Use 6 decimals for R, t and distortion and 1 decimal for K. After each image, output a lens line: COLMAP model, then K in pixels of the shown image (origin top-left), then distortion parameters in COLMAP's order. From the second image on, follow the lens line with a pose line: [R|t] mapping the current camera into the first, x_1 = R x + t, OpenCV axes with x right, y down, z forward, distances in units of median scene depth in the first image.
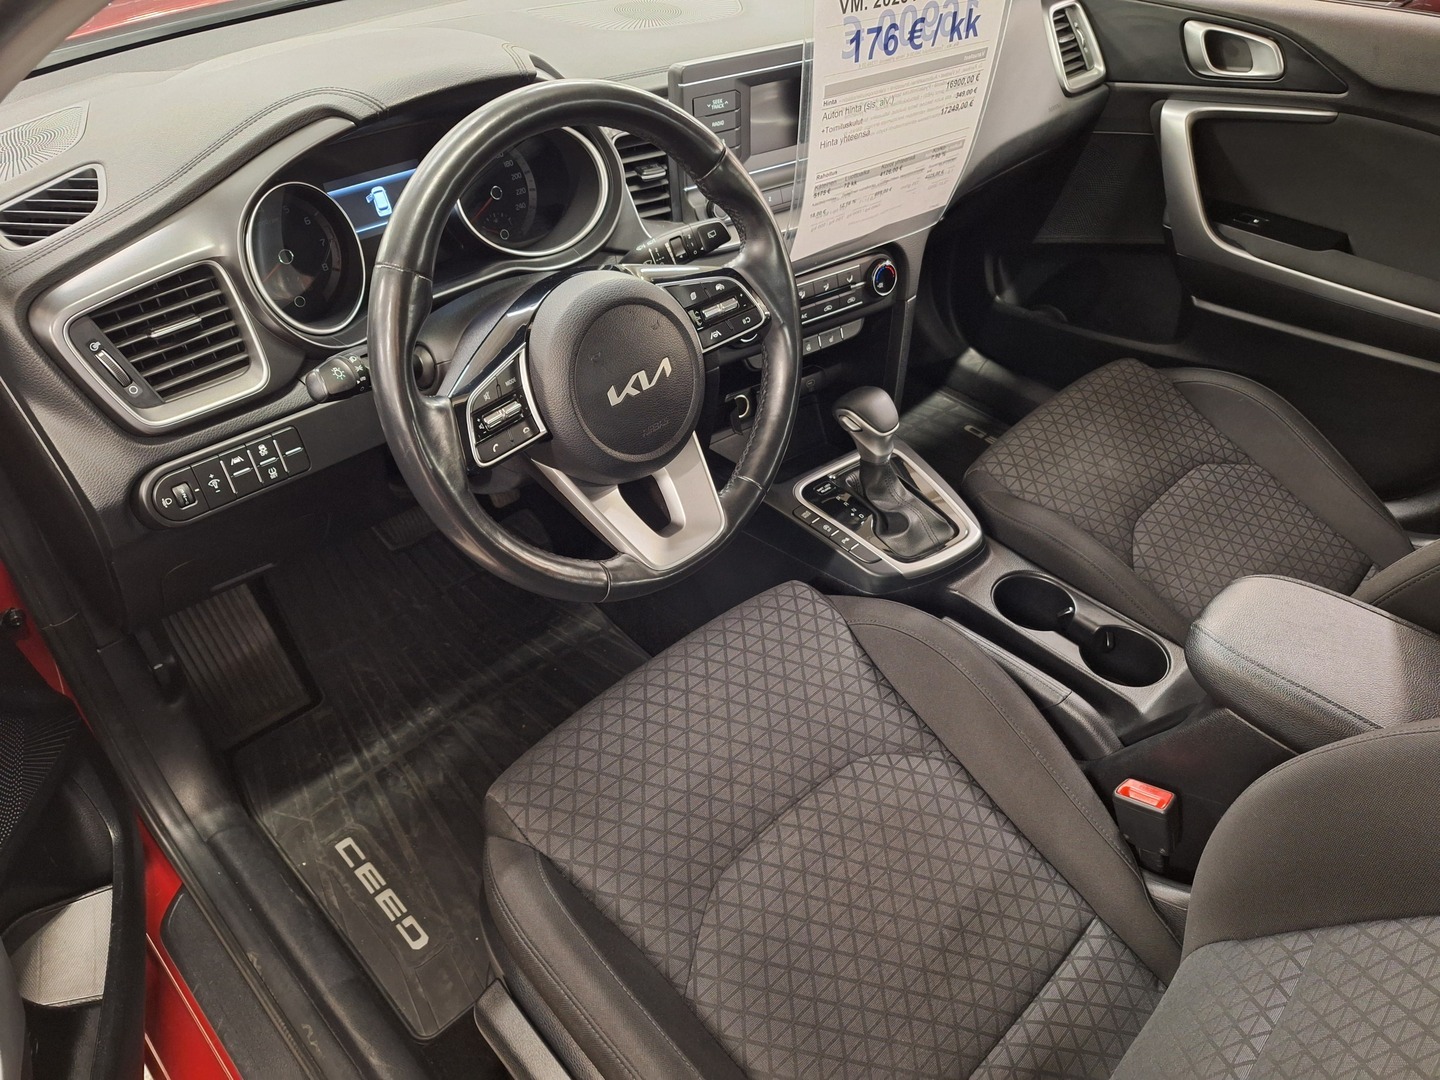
lens RADIAL K [[984.7, 0, 726.9], [0, 984.7, 506.9], [0, 0, 1]] dist [0.038038, -0.005103]
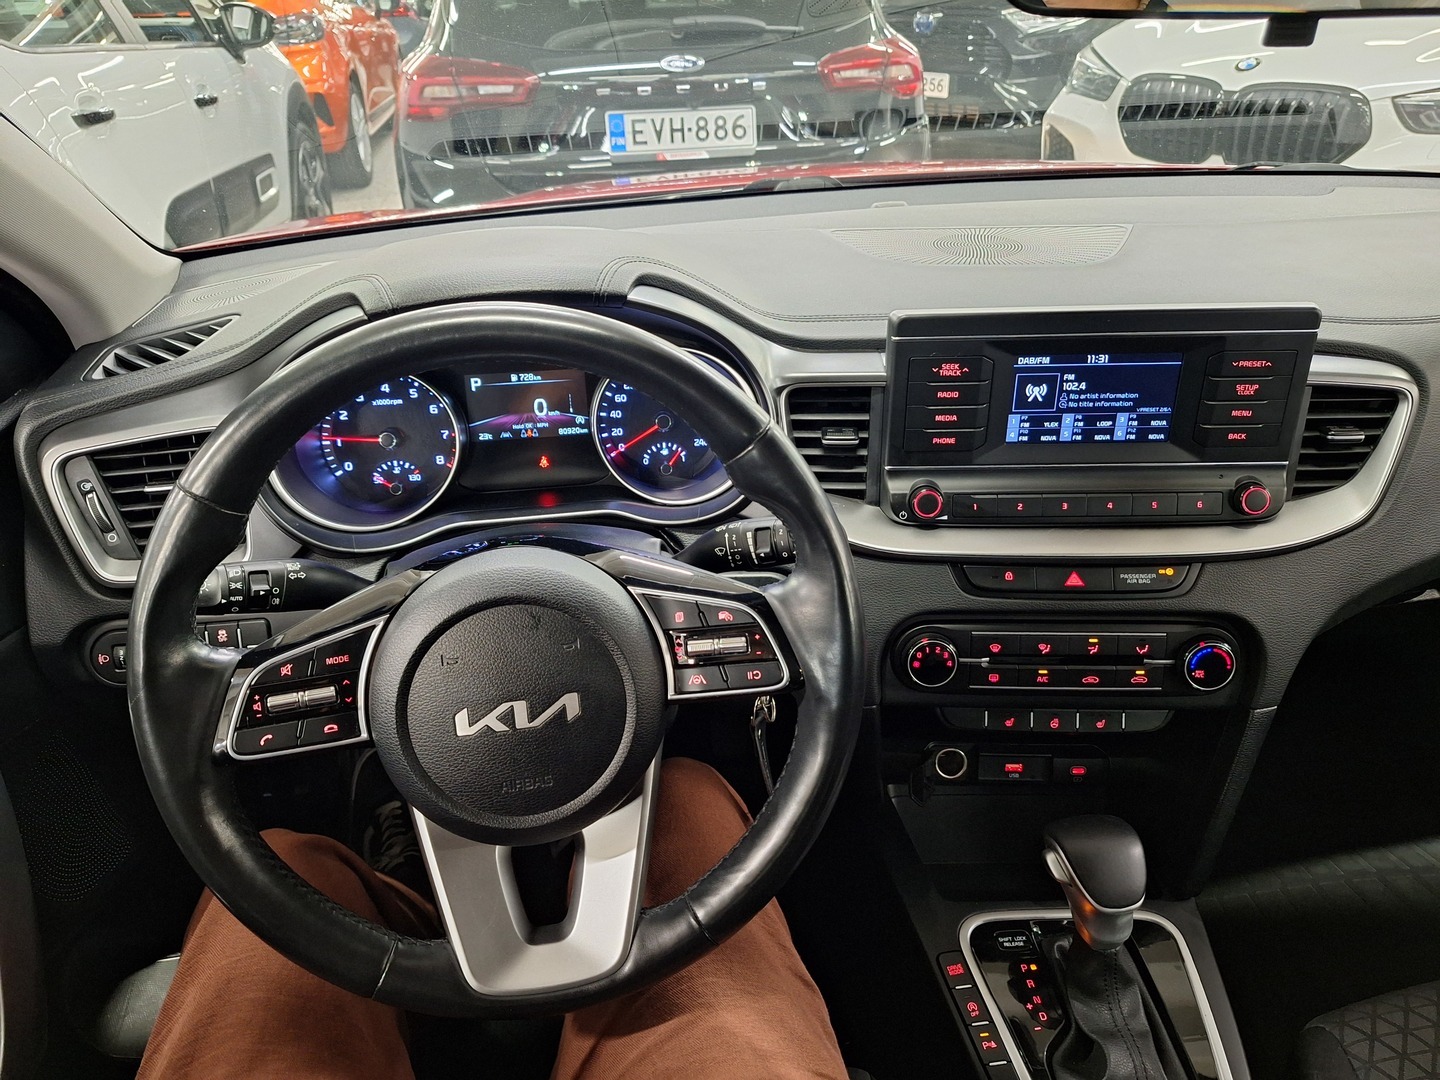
lens RADIAL K [[984.7, 0, 726.9], [0, 984.7, 506.9], [0, 0, 1]] dist [0.038038, -0.005103]
pose [[0.802030, 0.247209, -0.543724, 0.277963], [-0.350530, 0.931886, -0.093364, -0.187719], [0.483609, 0.265472, 0.834055, 0.343880]]
